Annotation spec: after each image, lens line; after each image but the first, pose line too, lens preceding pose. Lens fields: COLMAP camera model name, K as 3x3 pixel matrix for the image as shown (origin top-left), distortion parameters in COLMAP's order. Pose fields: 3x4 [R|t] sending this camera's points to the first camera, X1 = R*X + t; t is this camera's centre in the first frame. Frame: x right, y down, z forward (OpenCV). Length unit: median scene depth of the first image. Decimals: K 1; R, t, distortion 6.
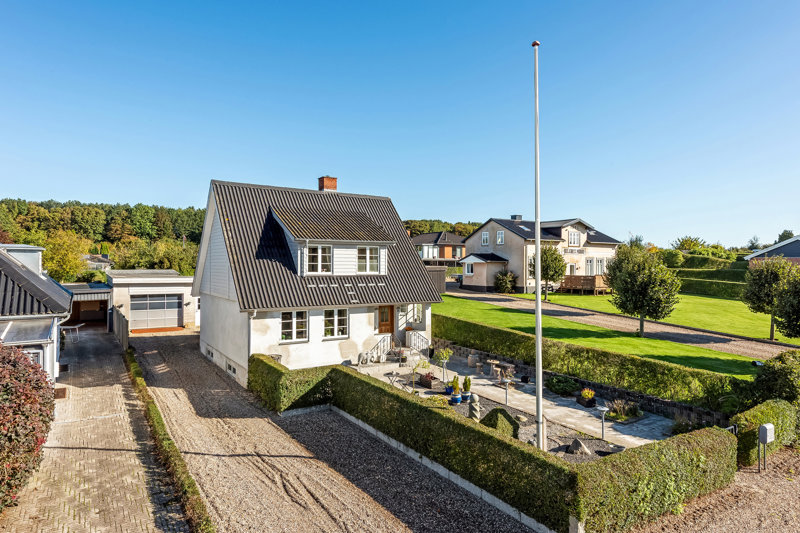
lens RADIAL K [[473.5, 0, 399.0], [0, 473.5, 265.7], [0, 0, 1]] dist [-0.001641, -0.000281]
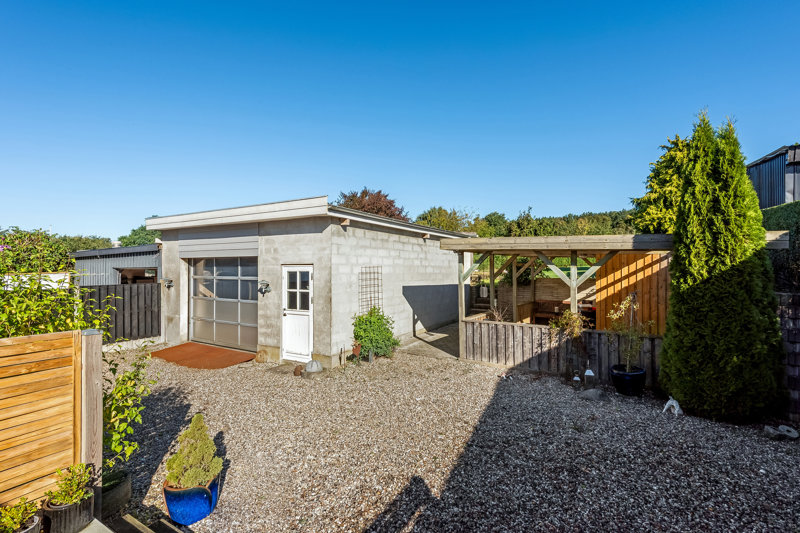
lens RADIAL K [[373.3, 0, 394.3], [0, 373.3, 266.8], [0, 0, 1]] dist [0.004168, -0.000009]
pose [[0.427889, -0.005440, -0.903815, -0.026210], [0.000346, 0.999983, -0.005855, 0.009403], [0.903831, 0.002193, 0.427884, 0.134597]]
